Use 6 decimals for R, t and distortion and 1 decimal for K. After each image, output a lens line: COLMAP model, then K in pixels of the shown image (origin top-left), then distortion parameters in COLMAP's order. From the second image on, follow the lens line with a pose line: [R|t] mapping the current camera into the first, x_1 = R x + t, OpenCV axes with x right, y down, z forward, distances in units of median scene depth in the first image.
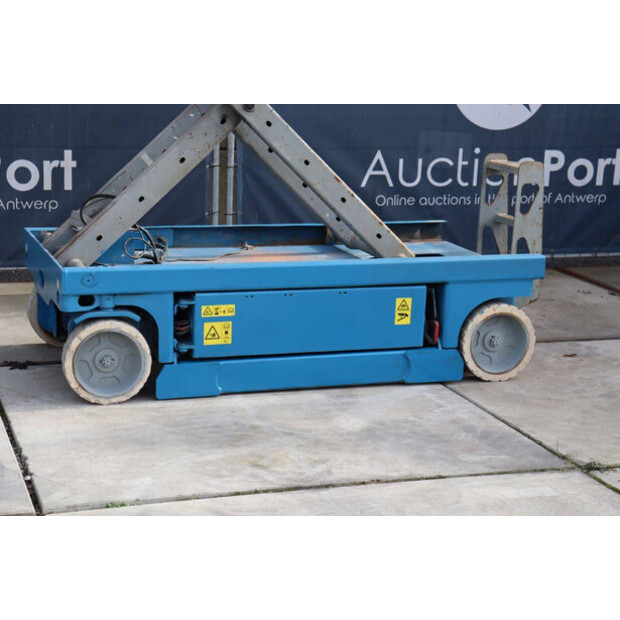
lens RADIAL K [[1343.8, 0, 311.8], [0, 1343.8, 313.8], [0, 0, 1]] dist [0.333098, 0.000000]
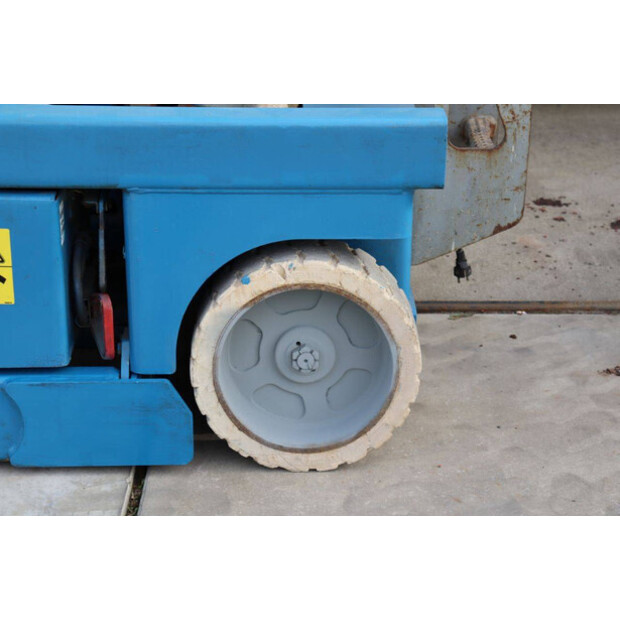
lens RADIAL K [[1449.5, 0, 308.2], [0, 1449.5, 309.1], [0, 0, 1]] dist [0.353624, 0.000000]
pose [[0.951928, 0.089376, -0.292994, 0.265477], [-0.040521, 0.984823, 0.168764, -0.059746], [0.303631, -0.148779, 0.941102, 0.707407]]
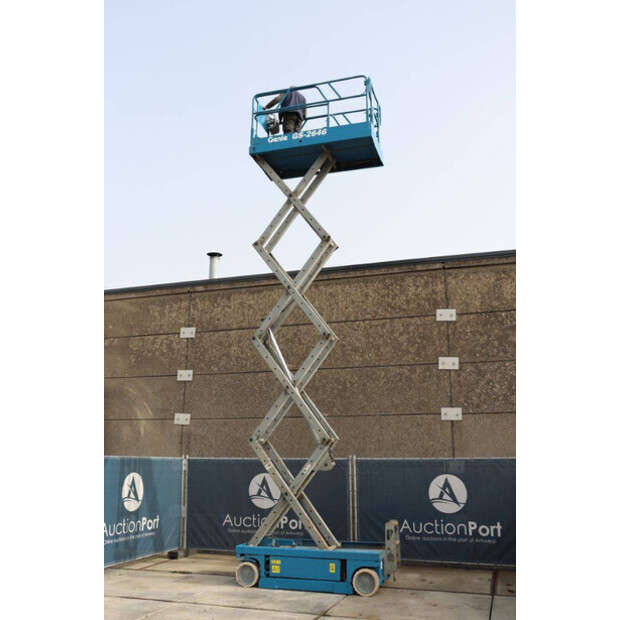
lens RADIAL K [[588.3, 0, 312.4], [0, 588.3, 314.2], [0, 0, 1]] dist [-0.045093, 0.000000]
pose [[0.809369, -0.169030, -0.562451, 0.955162], [-0.104762, 0.900776, -0.421459, 0.046052], [0.577881, 0.400040, 0.711352, -0.267731]]
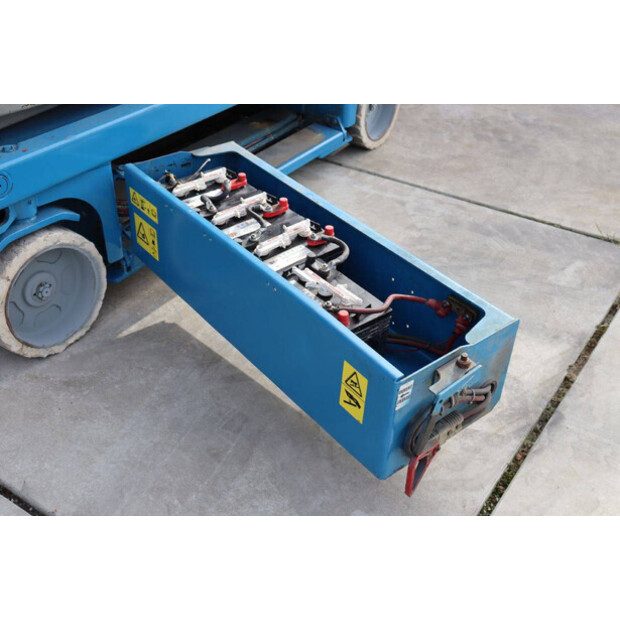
lens RADIAL K [[759.5, 0, 307.5], [0, 759.5, 307.7], [0, 0, 1]] dist [0.017938, 0.000000]
pose [[0.795528, -0.356251, 0.490123, -0.228121], [0.132099, 0.891410, 0.433518, -0.097055], [-0.591342, -0.280131, 0.756202, 0.639039]]
